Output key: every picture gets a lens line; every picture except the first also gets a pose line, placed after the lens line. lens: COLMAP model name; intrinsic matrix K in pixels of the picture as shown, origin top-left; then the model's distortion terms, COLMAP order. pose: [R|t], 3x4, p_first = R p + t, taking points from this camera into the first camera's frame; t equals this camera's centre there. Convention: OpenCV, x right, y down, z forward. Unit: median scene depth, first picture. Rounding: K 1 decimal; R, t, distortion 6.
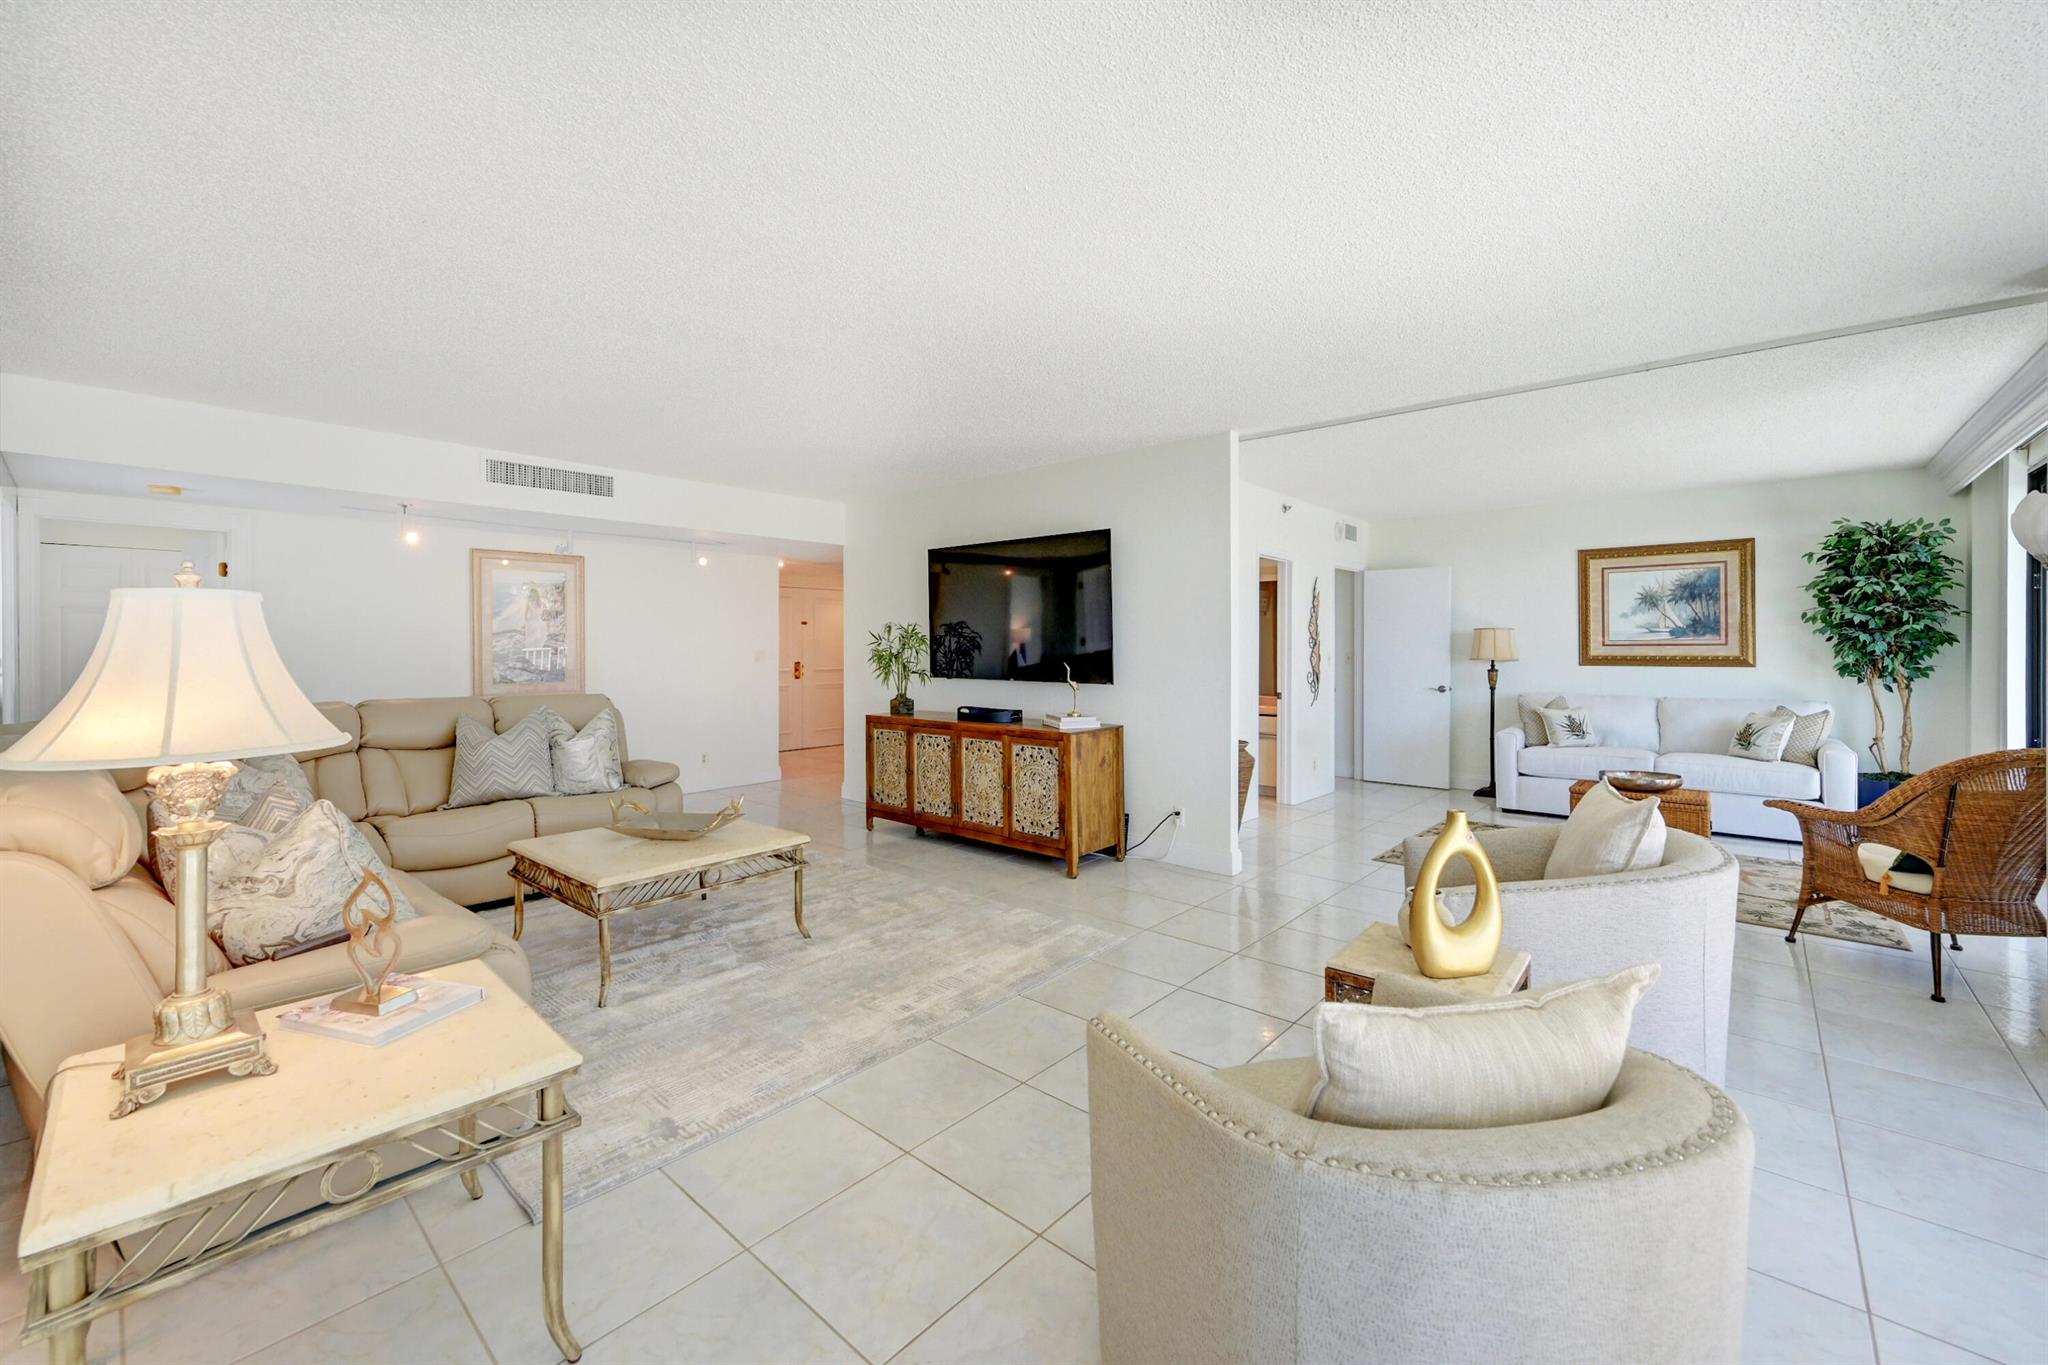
lens RADIAL K [[824.4, 0, 1019.1], [0, 824.4, 640.8], [0, 0, 1]] dist [-0.001915, 0.000308]
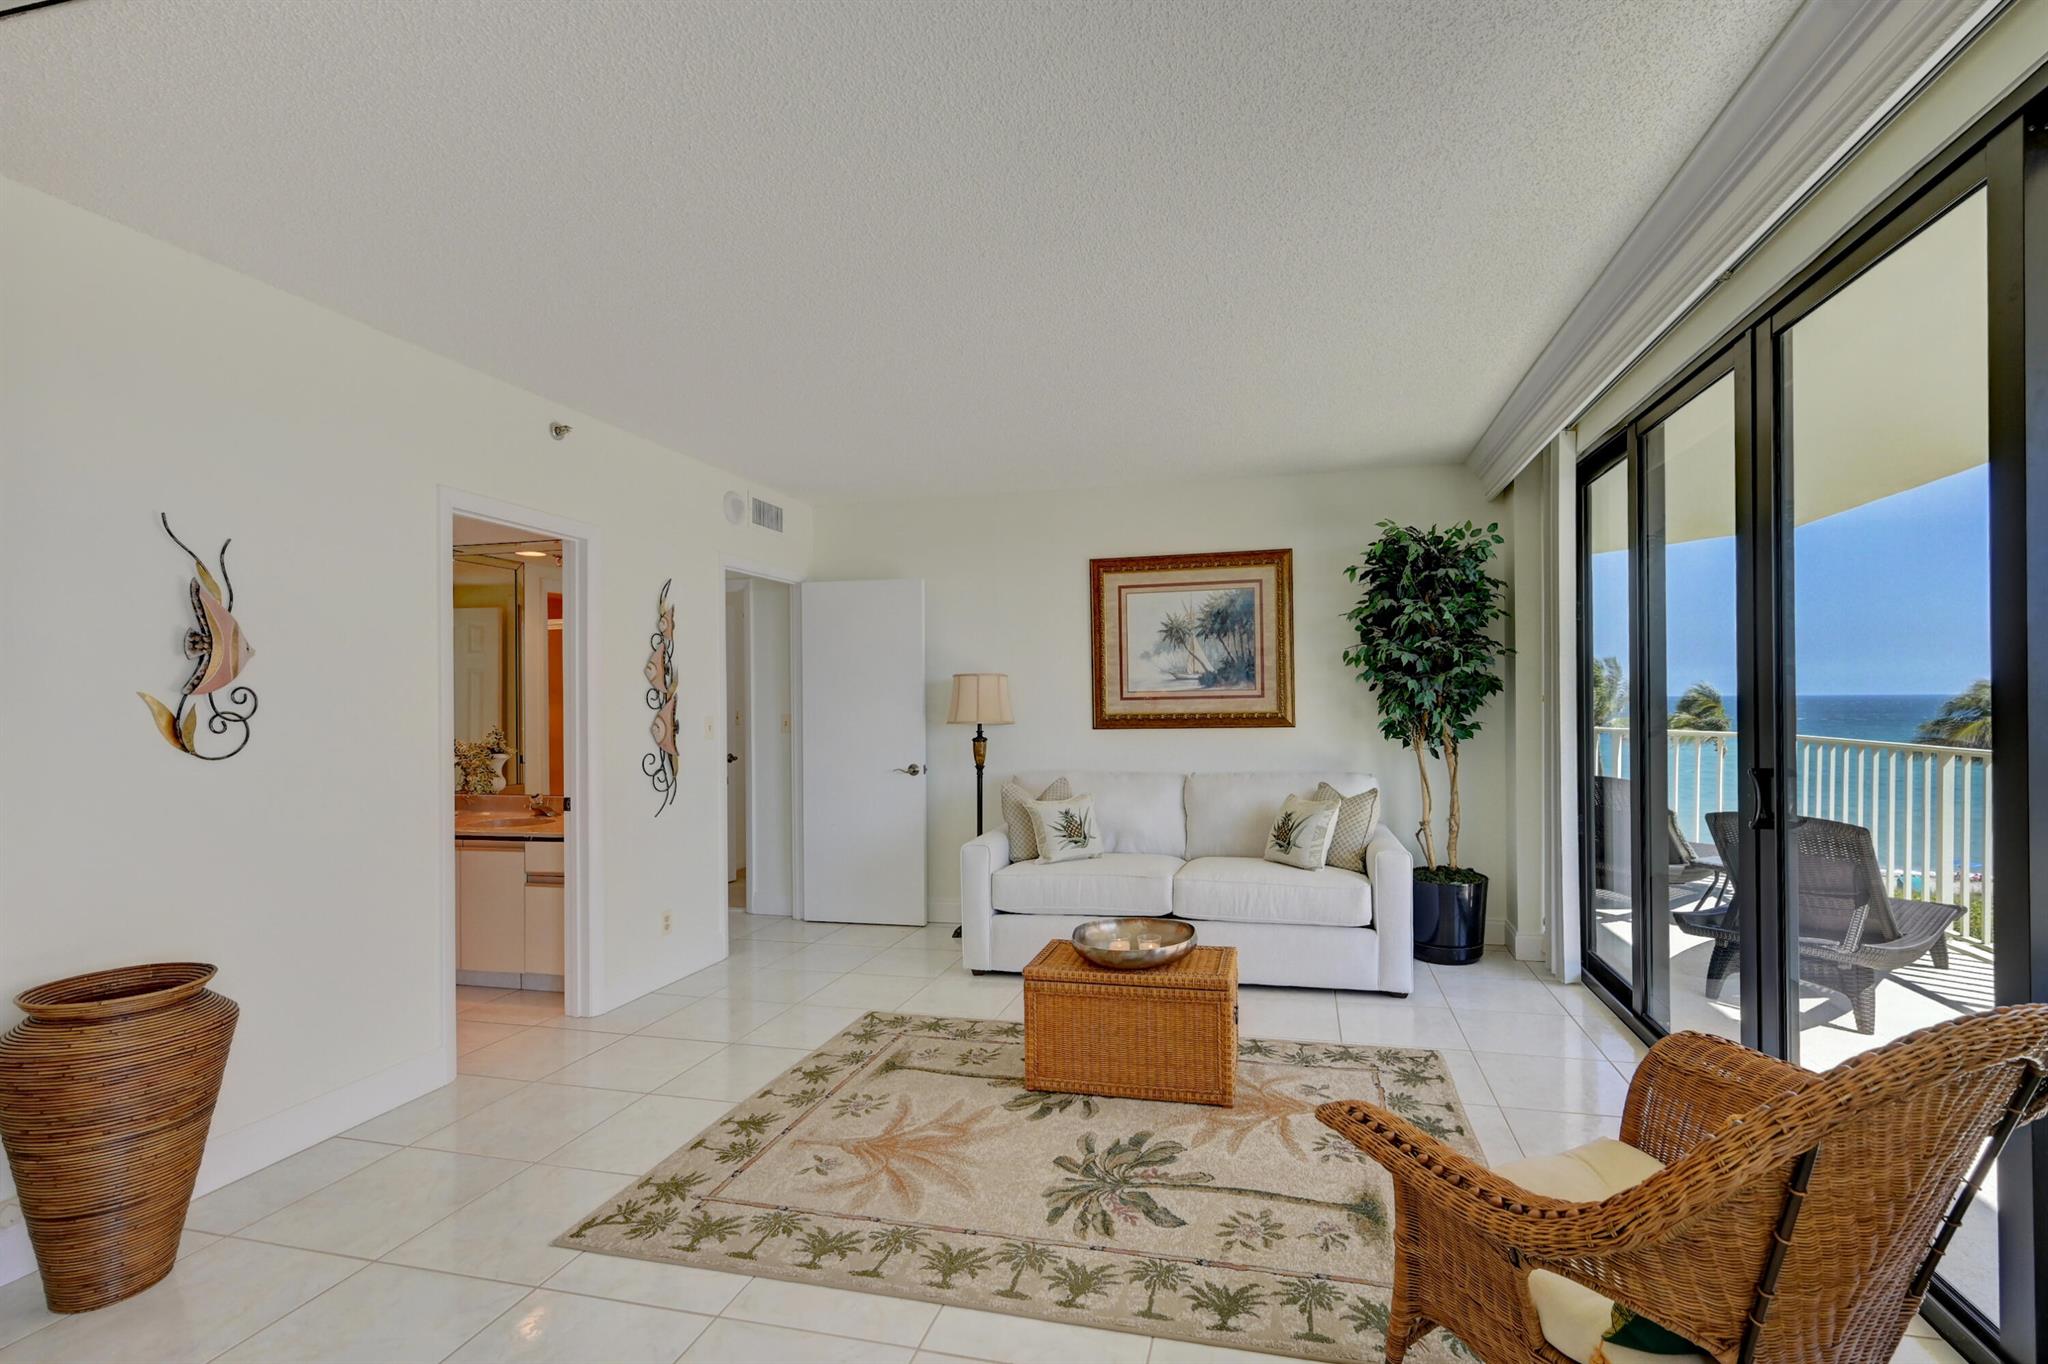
lens RADIAL K [[979.6, 0, 1011.8], [0, 979.6, 693.8], [0, 0, 1]] dist [0.003071, 0.001170]
pose [[0.900209, -0.007393, 0.435395, 0.331640], [0.009079, 0.999957, -0.001792, 0.002179], [-0.435363, 0.005567, 0.900238, 0.372673]]
